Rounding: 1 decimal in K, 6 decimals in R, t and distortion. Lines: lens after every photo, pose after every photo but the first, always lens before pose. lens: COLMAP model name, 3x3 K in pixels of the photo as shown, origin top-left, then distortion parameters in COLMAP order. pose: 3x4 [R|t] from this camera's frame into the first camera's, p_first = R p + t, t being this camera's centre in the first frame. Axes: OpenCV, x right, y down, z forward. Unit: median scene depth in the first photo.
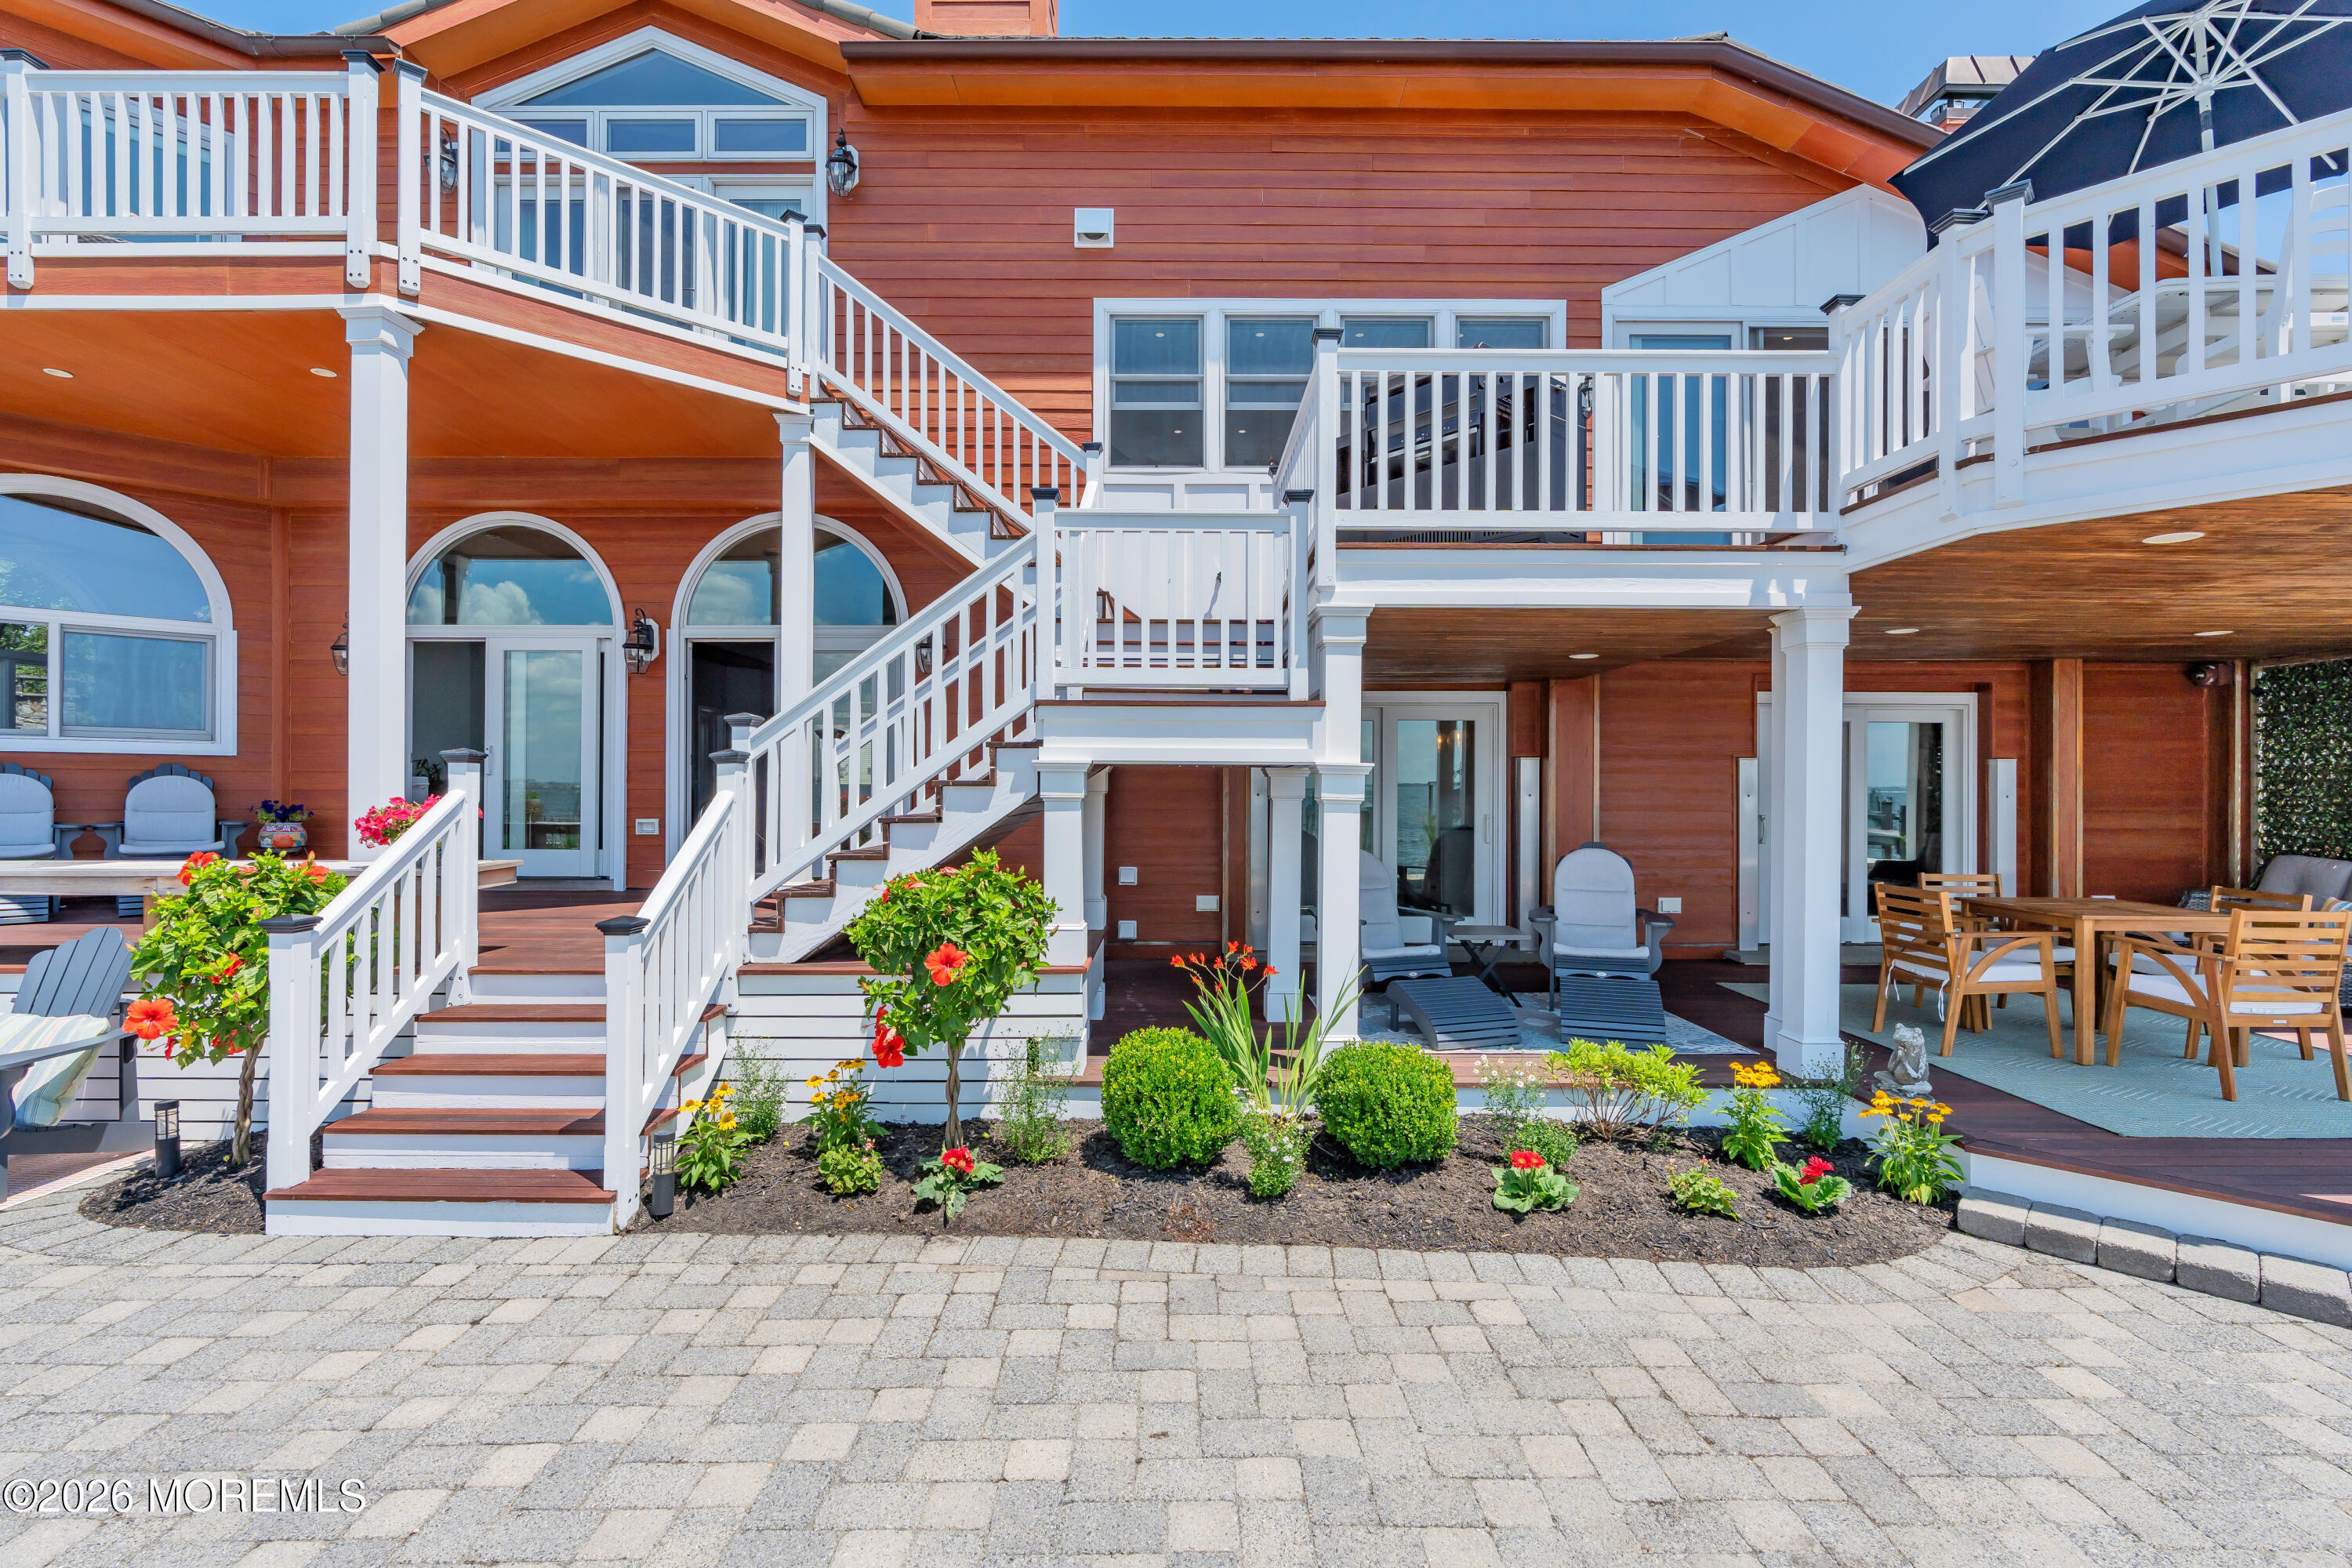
lens RADIAL K [[1057.1, 0, 1183.4], [0, 1057.1, 788.8], [0, 0, 1]] dist [-0.009699, 0.003383]
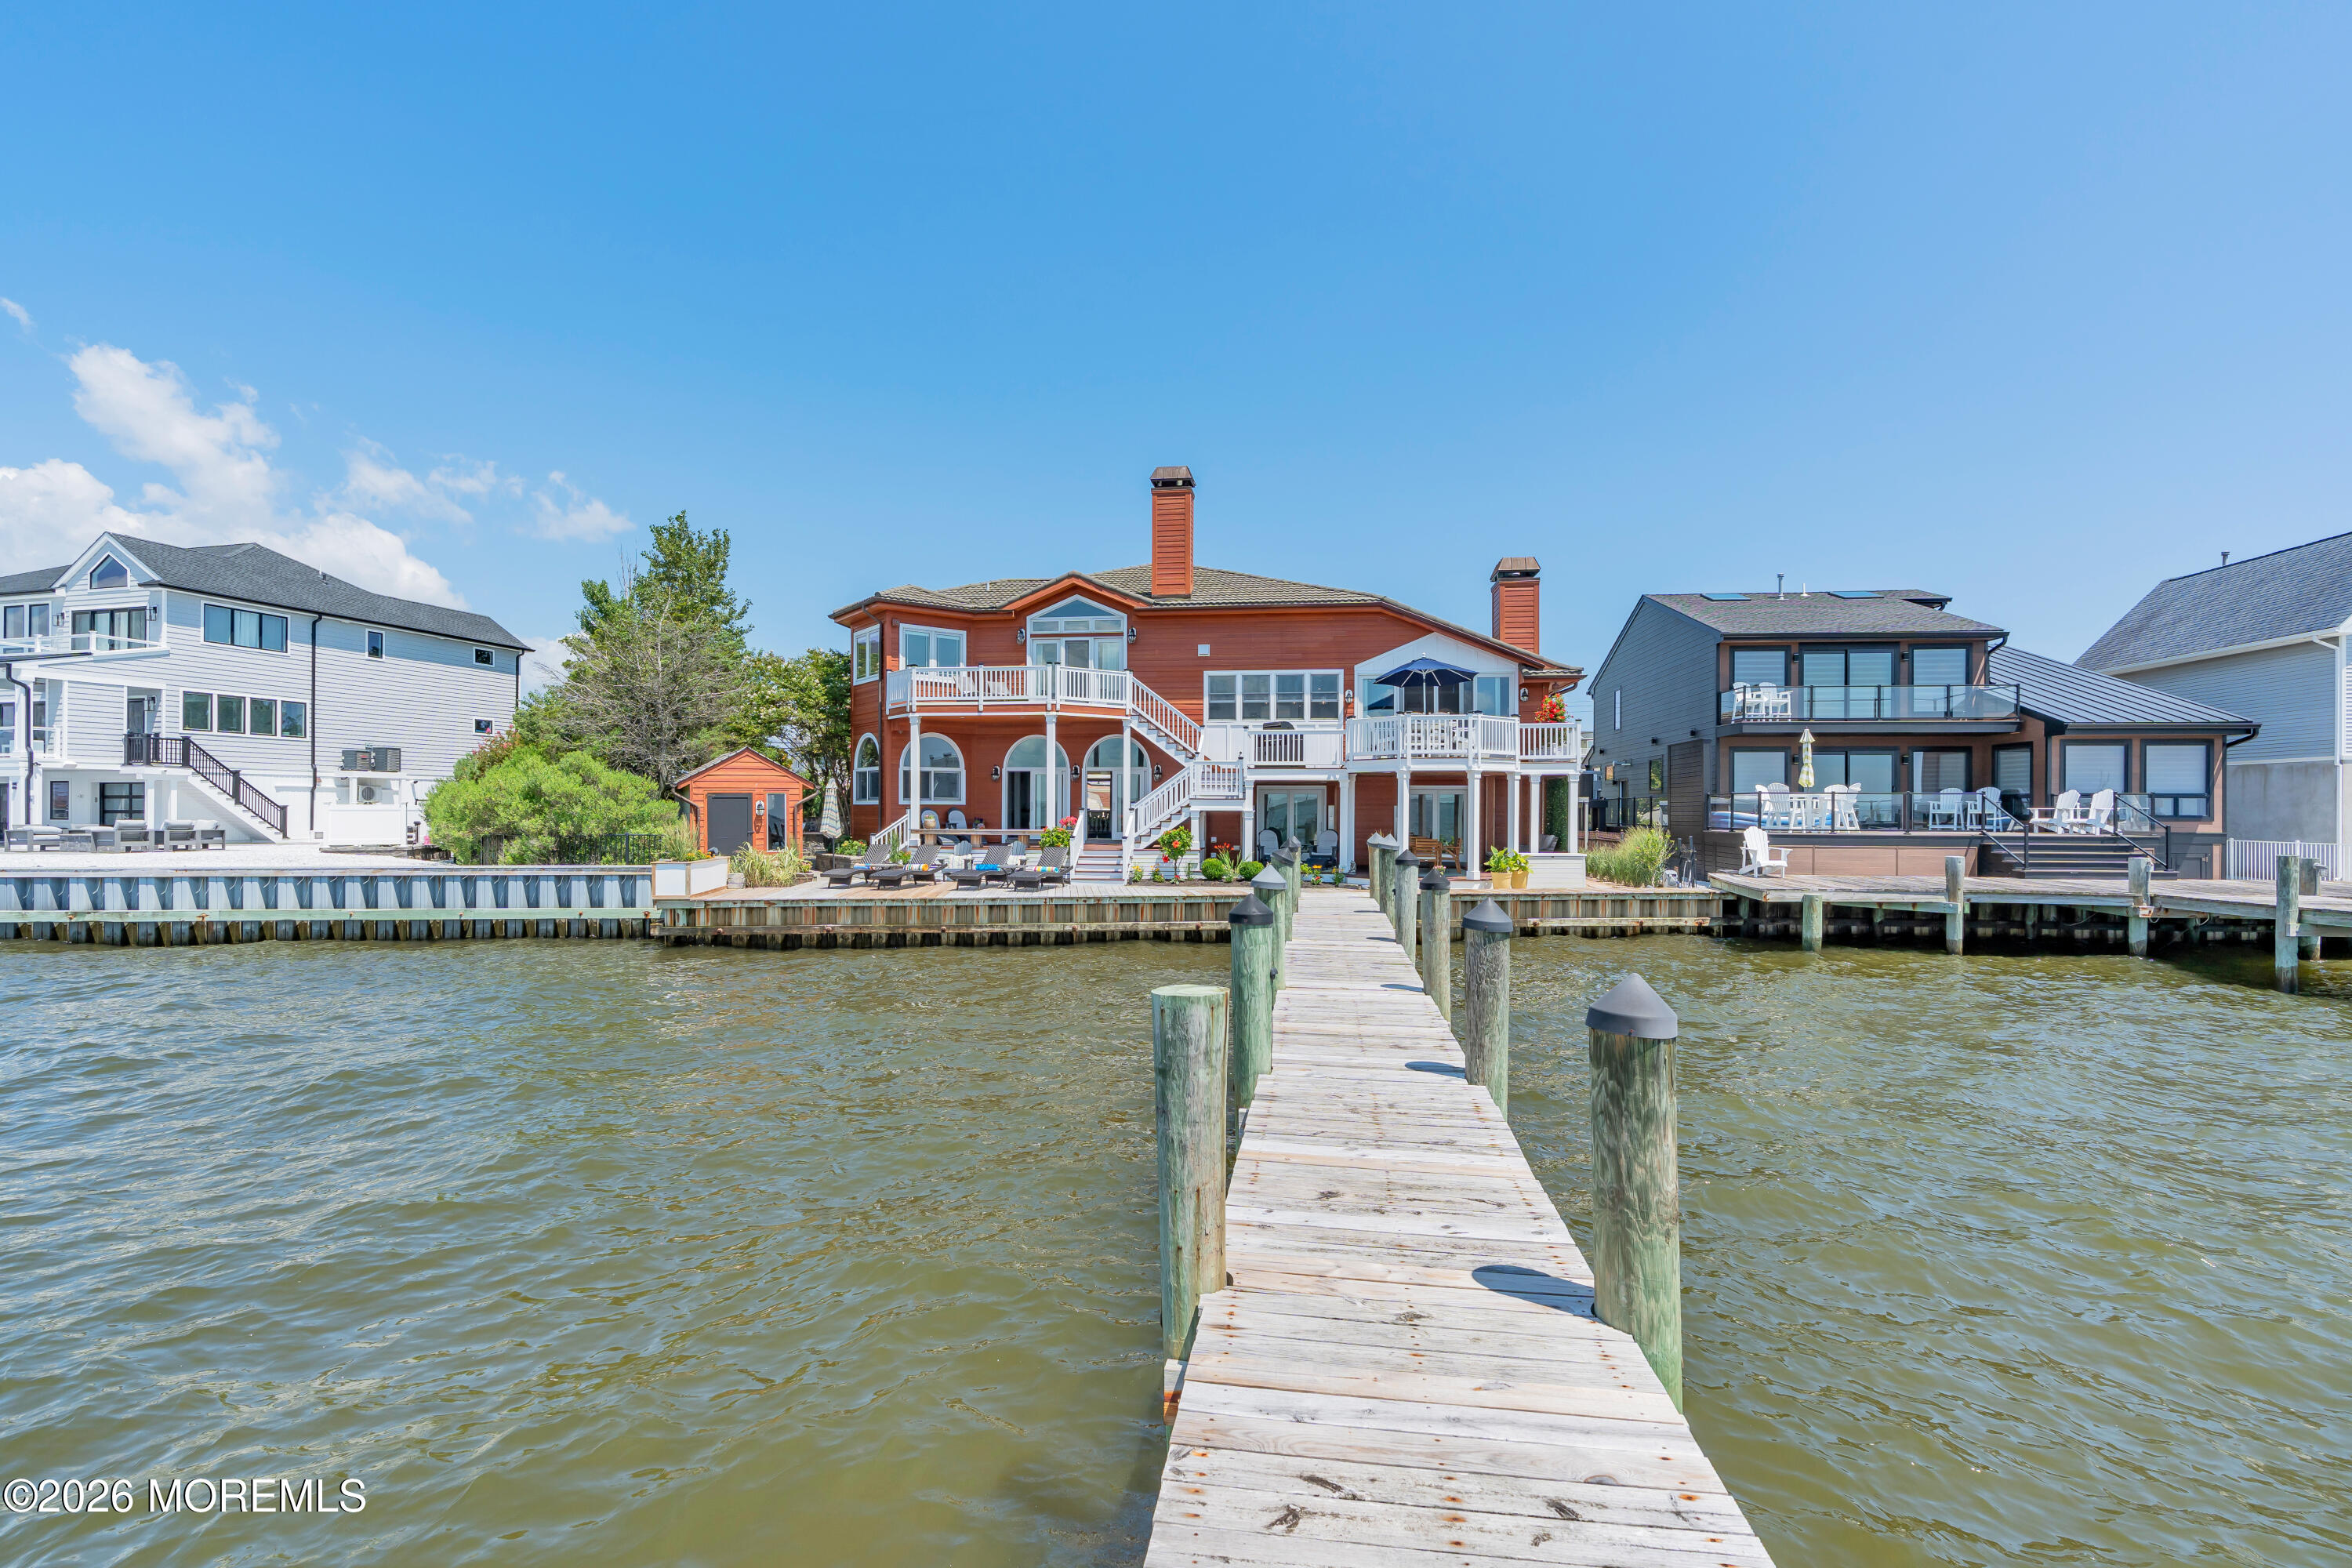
lens RADIAL K [[1054.5, 0, 1173.6], [0, 1054.5, 812.8], [0, 0, 1]] dist [-0.010486, 0.000378]
pose [[0.991231, 0.001993, -0.132127, 0.436804], [-0.001395, 0.999988, 0.004622, -0.034373], [0.132134, -0.004397, 0.991222, -3.882025]]
